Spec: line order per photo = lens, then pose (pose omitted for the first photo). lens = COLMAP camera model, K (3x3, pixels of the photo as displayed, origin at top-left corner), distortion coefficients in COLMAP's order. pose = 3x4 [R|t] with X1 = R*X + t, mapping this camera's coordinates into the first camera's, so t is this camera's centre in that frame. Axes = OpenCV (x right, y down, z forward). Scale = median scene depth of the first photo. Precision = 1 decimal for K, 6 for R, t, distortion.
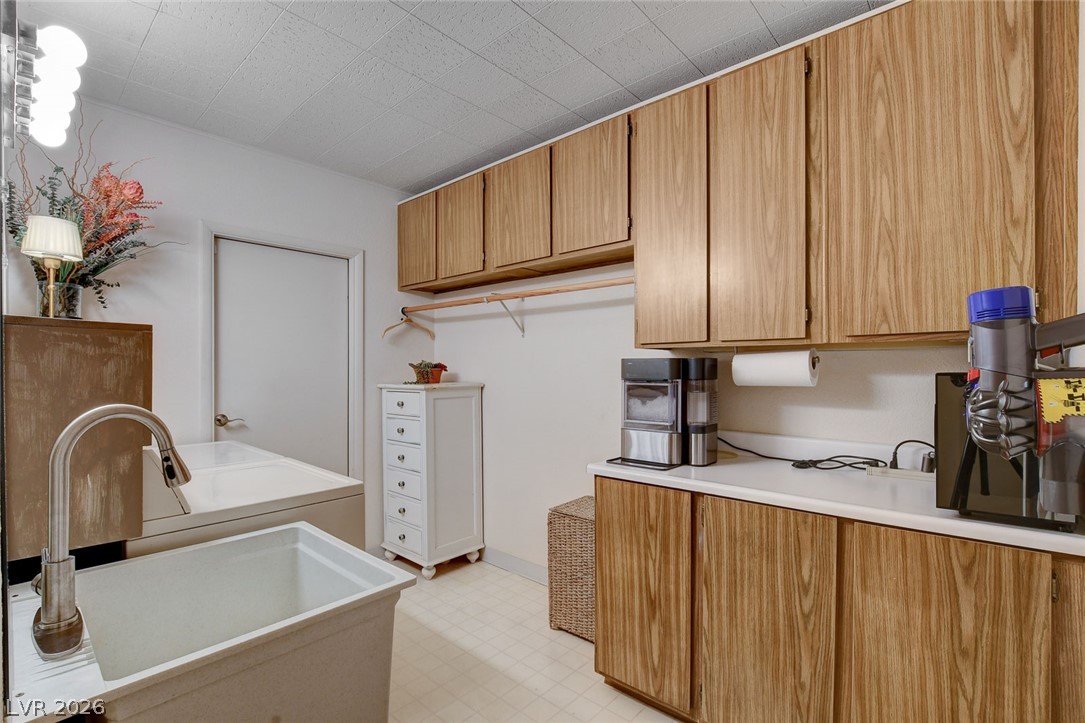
lens RADIAL K [[494.1, 0, 544.0], [0, 494.1, 354.7], [0, 0, 1]] dist [-0.020200, 0.000955]
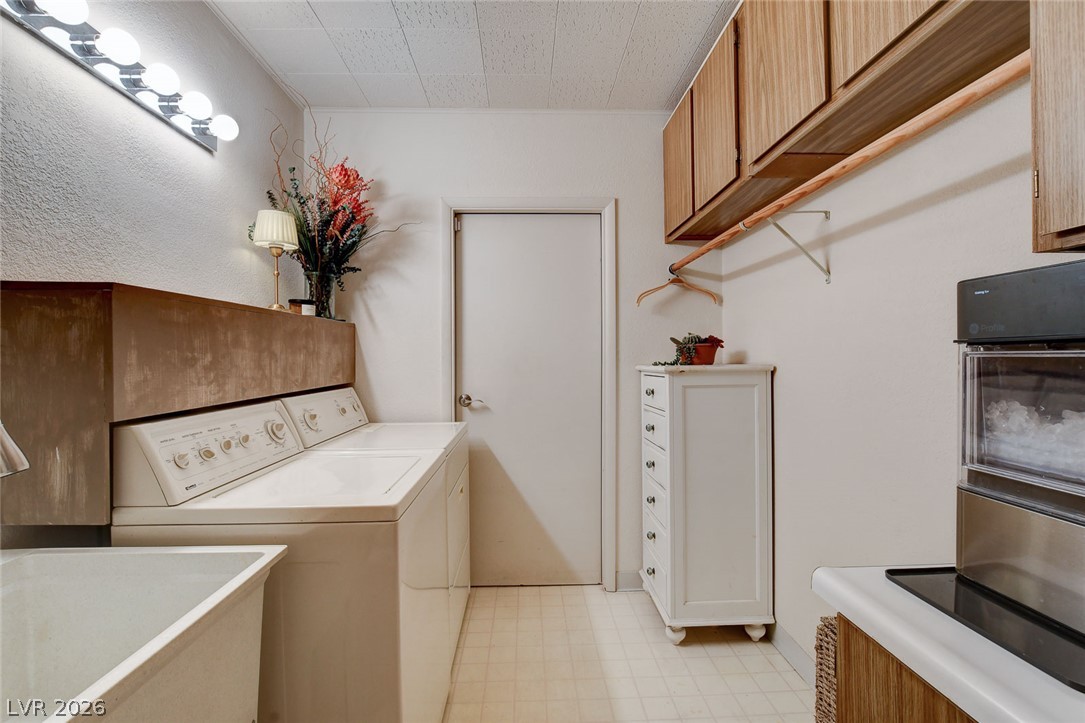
lens RADIAL K [[494.1, 0, 544.0], [0, 494.1, 354.7], [0, 0, 1]] dist [-0.020200, 0.000955]
pose [[0.692571, -0.011565, -0.721257, 0.153294], [0.028411, 0.999533, 0.011254, 0.035181], [0.720790, -0.028286, 0.692576, 0.424140]]
